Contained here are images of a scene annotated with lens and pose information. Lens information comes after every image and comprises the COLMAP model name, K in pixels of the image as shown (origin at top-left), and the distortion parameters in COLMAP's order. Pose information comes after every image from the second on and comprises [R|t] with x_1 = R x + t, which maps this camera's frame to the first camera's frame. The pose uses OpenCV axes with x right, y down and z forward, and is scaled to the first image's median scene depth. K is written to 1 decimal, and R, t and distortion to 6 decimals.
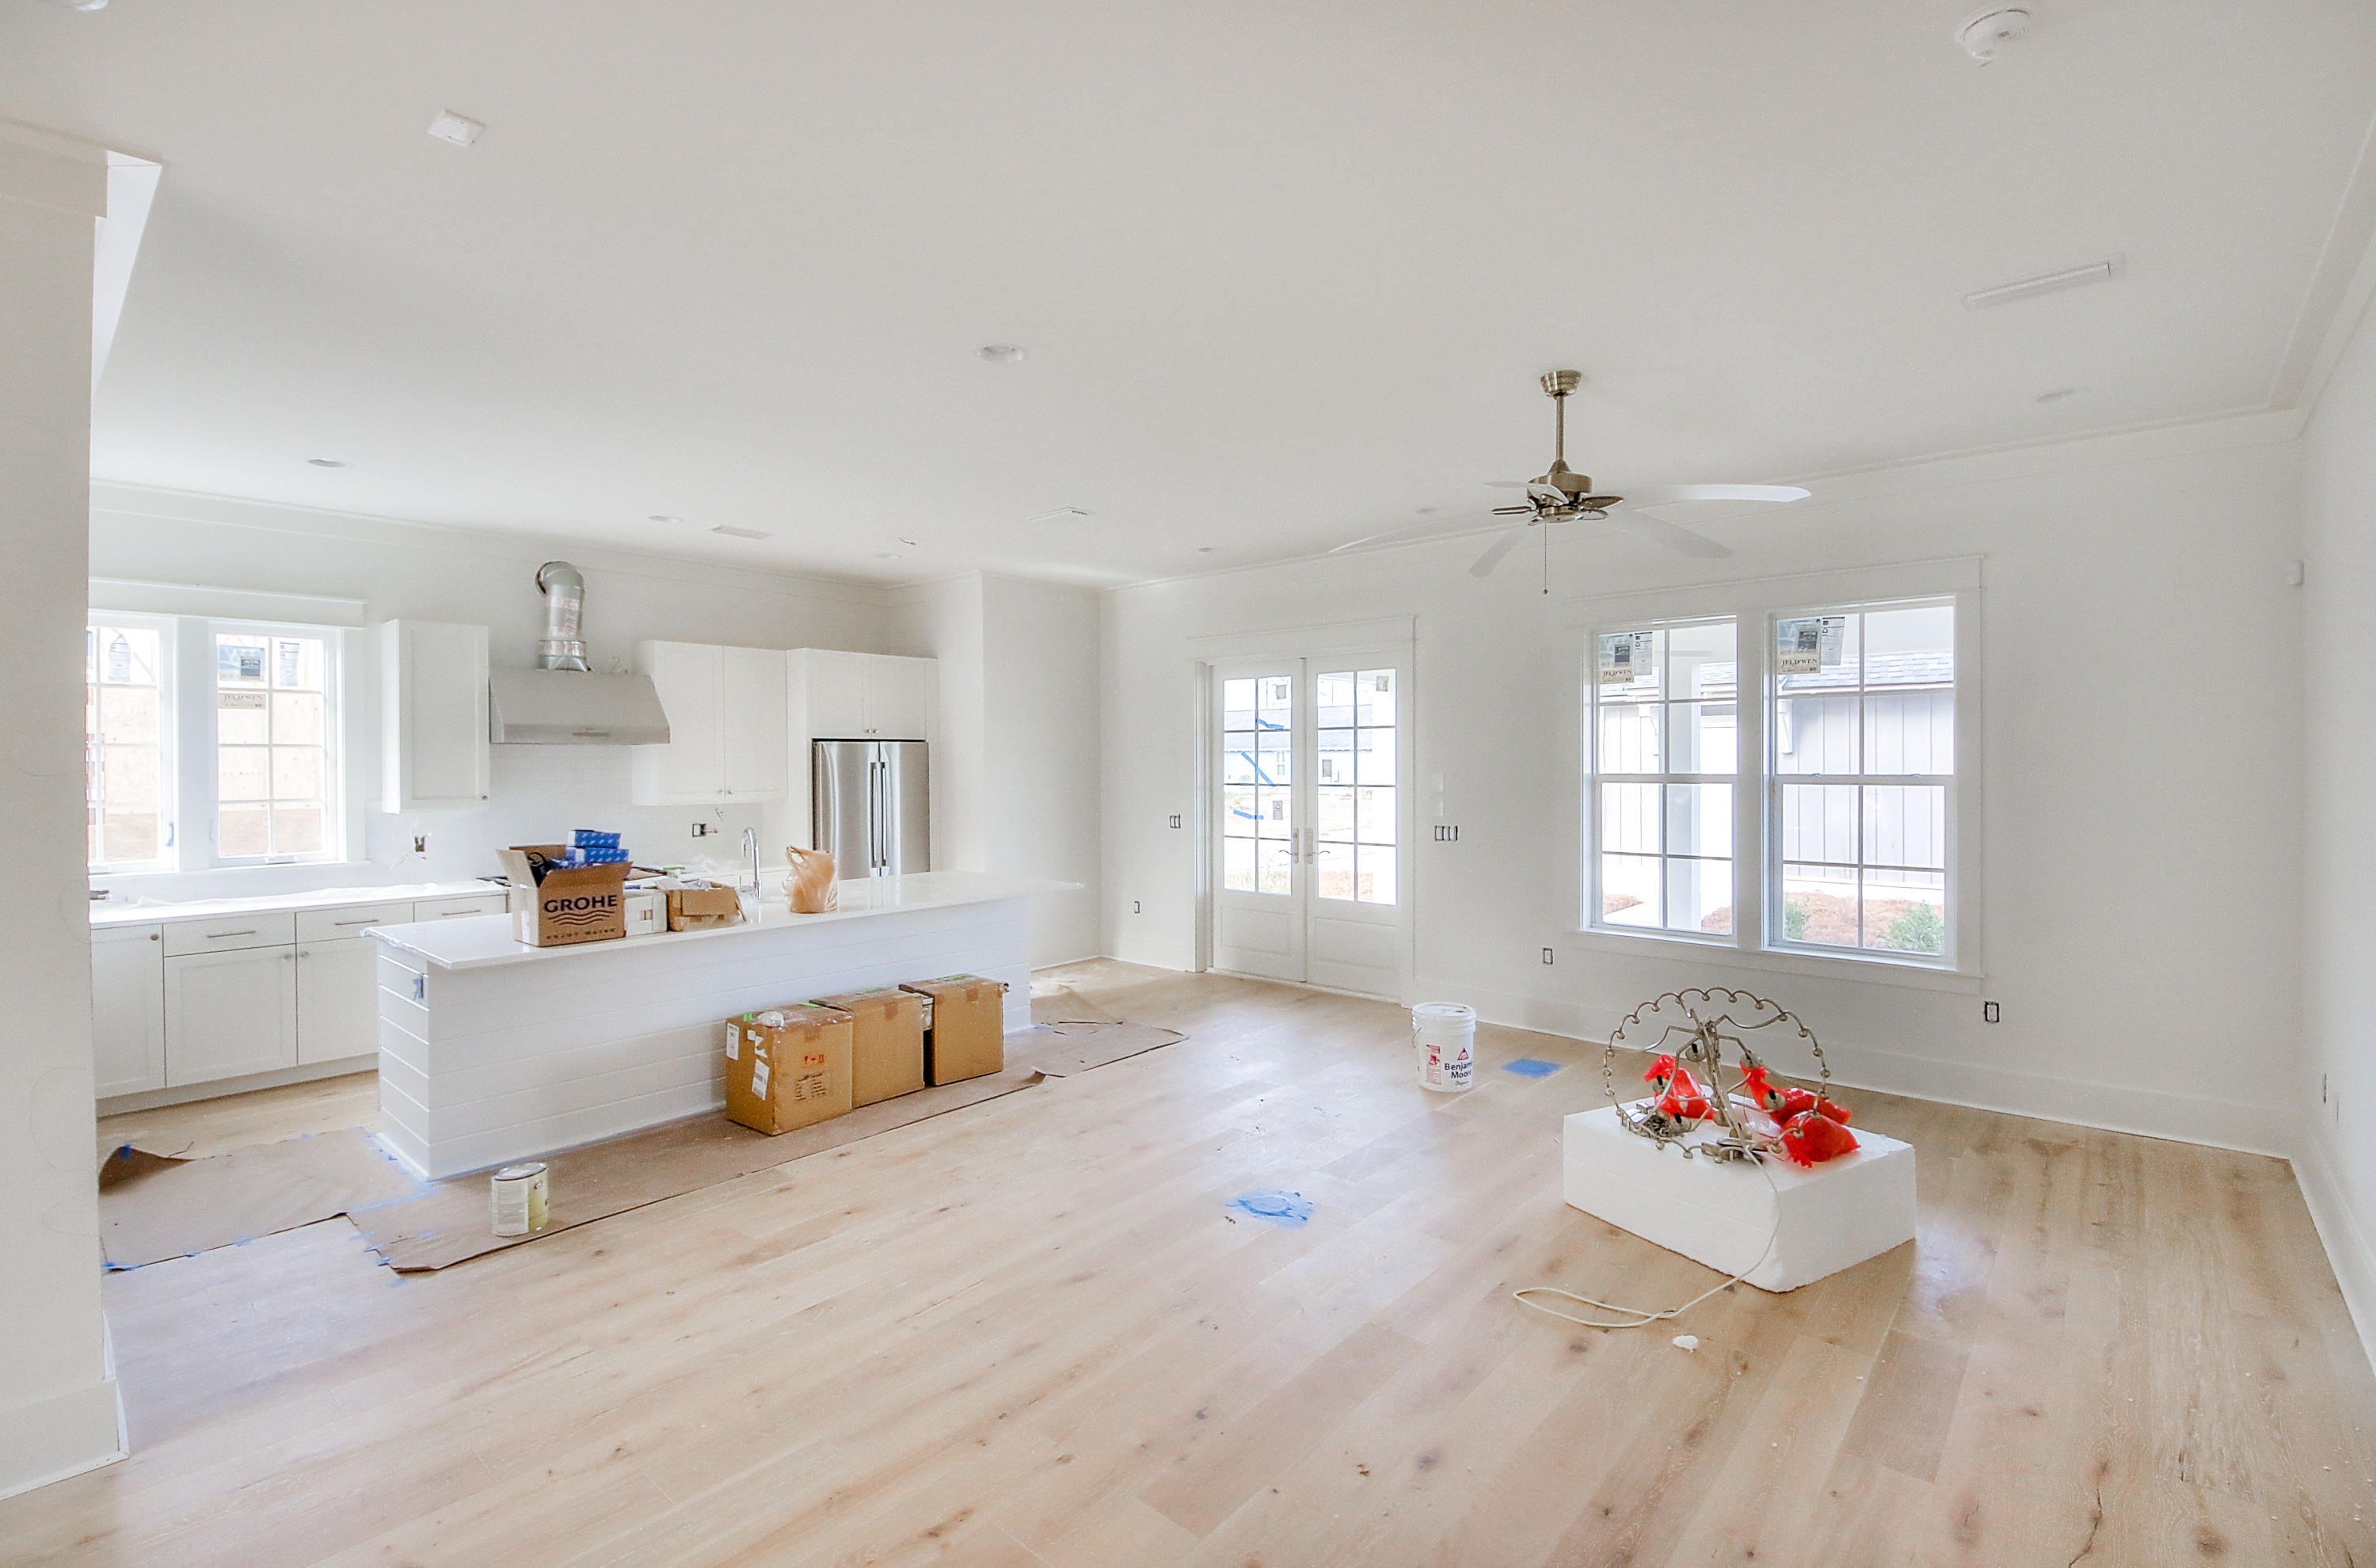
lens RADIAL K [[1047.1, 0, 1191.8], [0, 1047.1, 762.2], [0, 0, 1]] dist [0.001228, -0.000196]
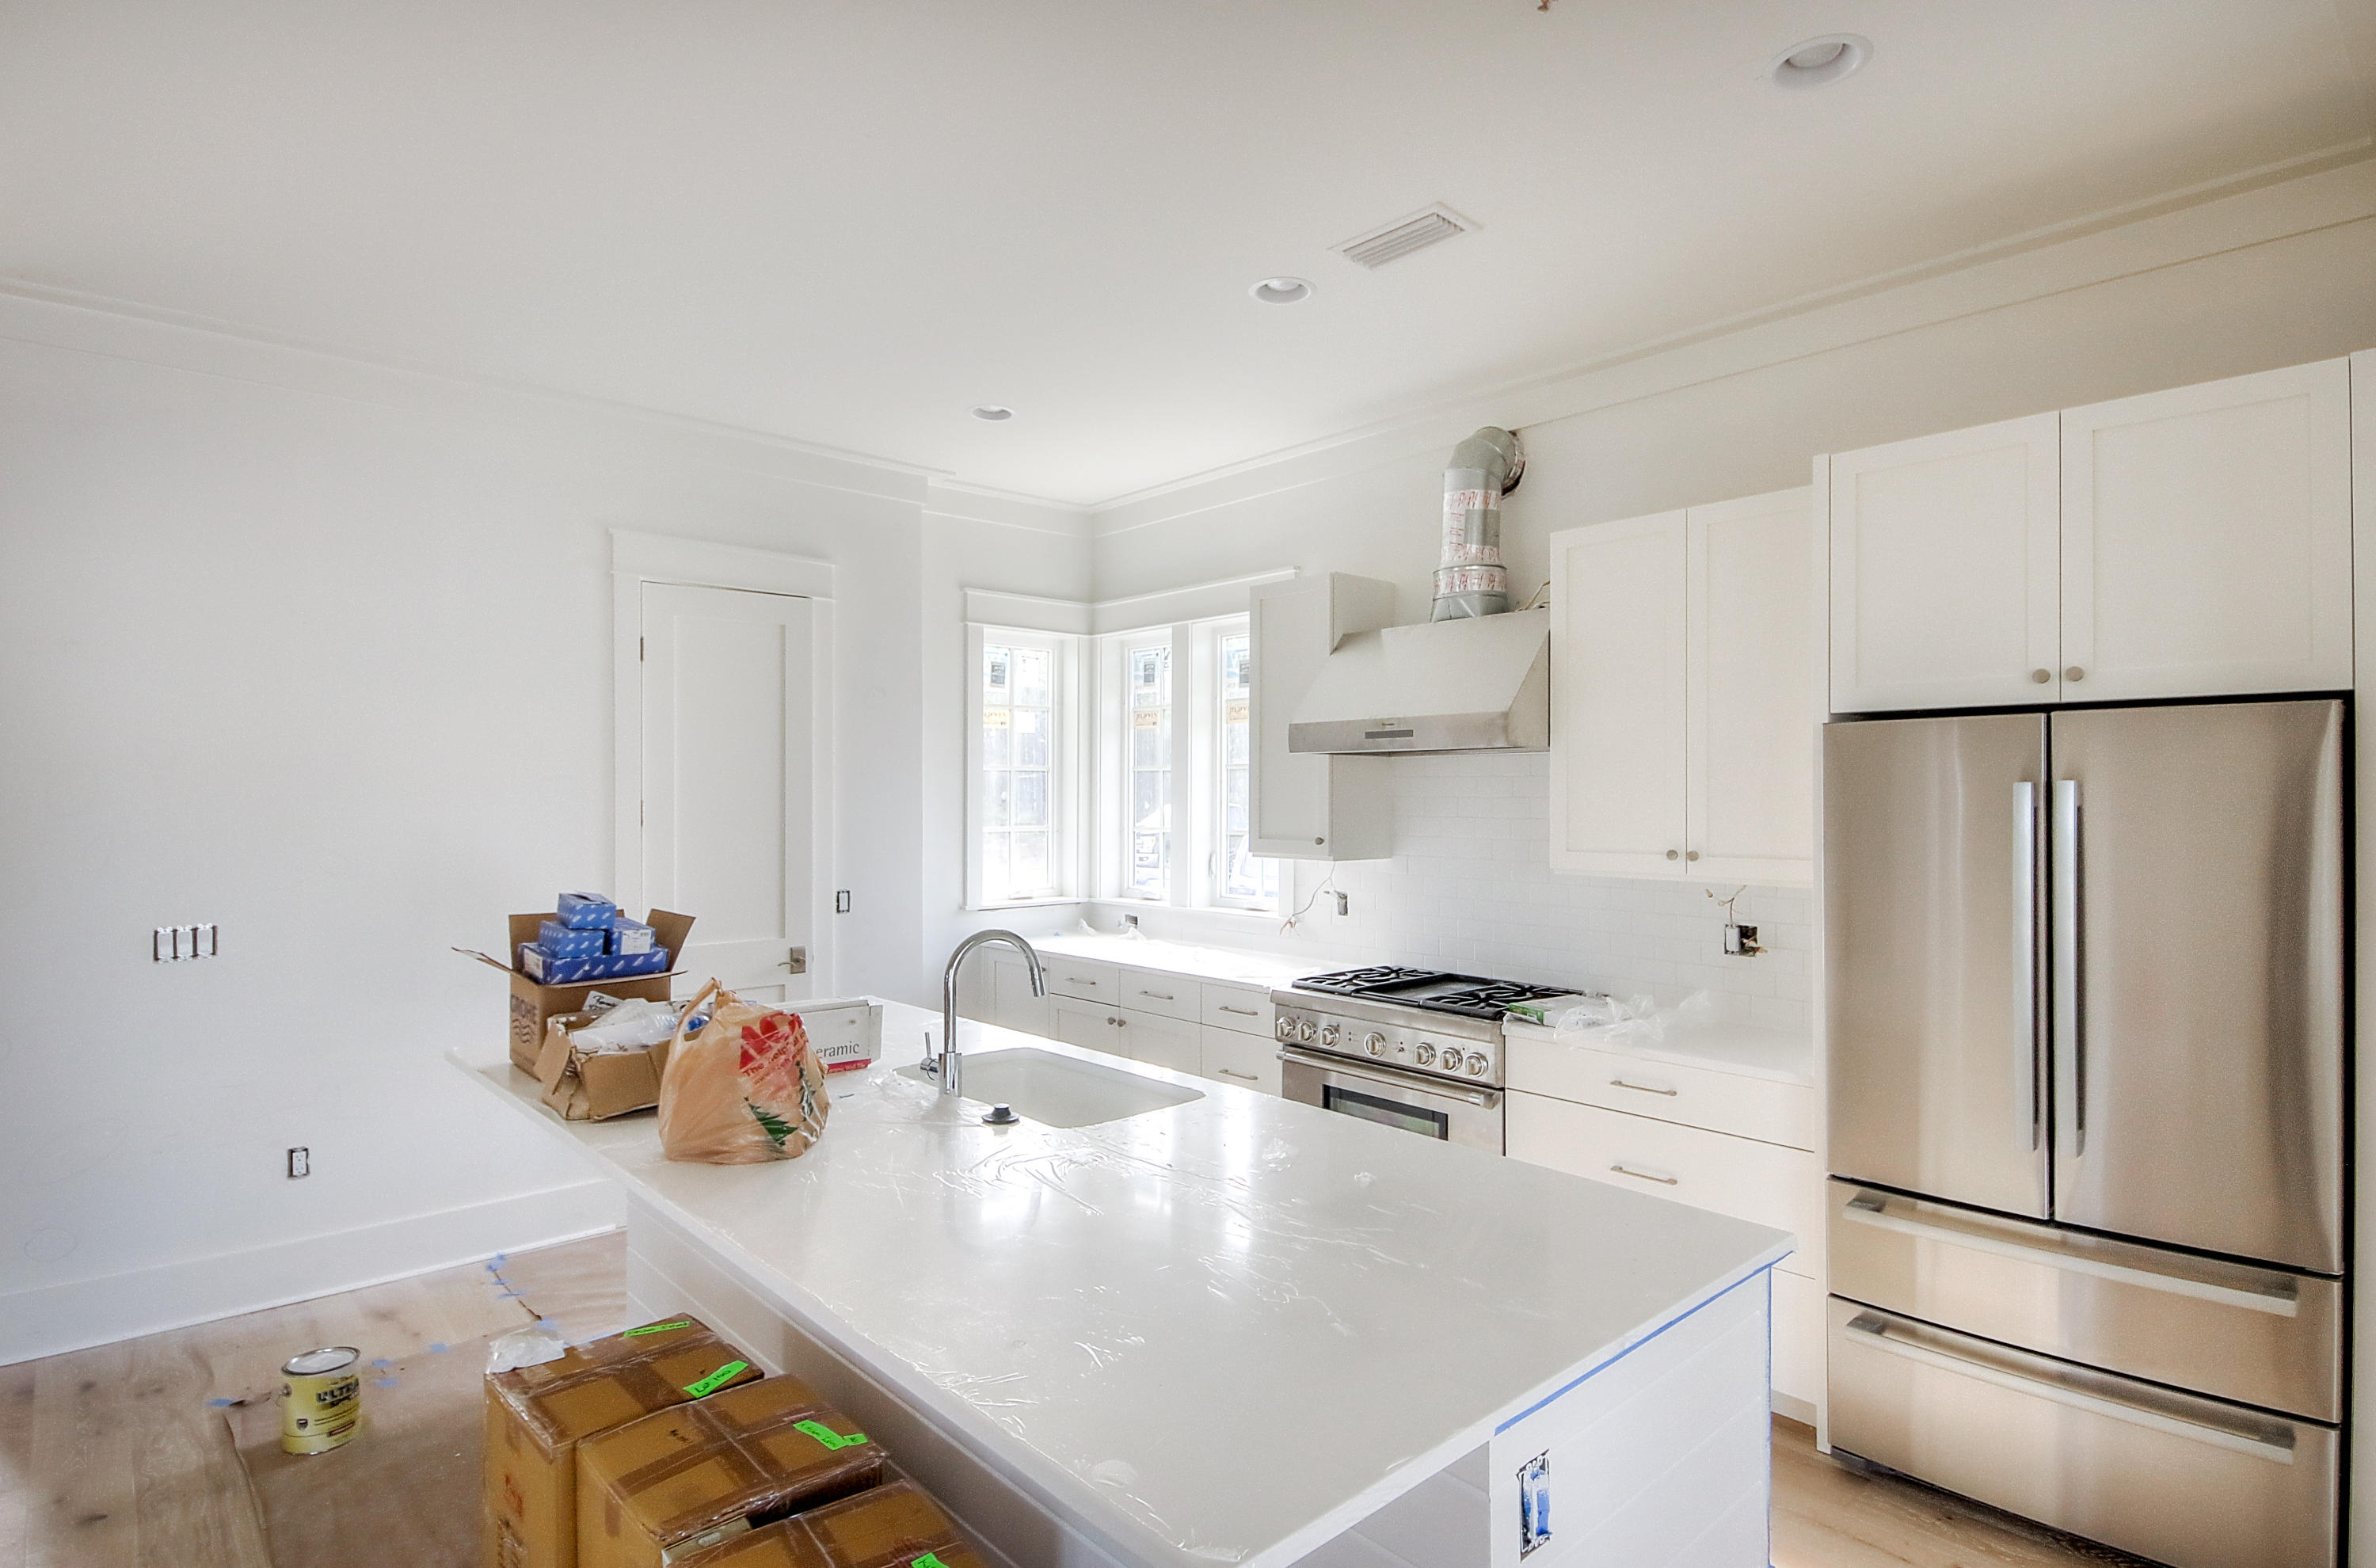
lens RADIAL K [[1223.8, 0, 1188.0], [0, 1223.8, 784.0], [0, 0, 1]] dist [0.000976, 0.000068]
pose [[-0.103741, 0.002392, -0.994601, 0.070009], [0.001197, 0.999997, 0.002280, -0.001883], [0.994604, -0.000954, -0.103743, 0.926165]]
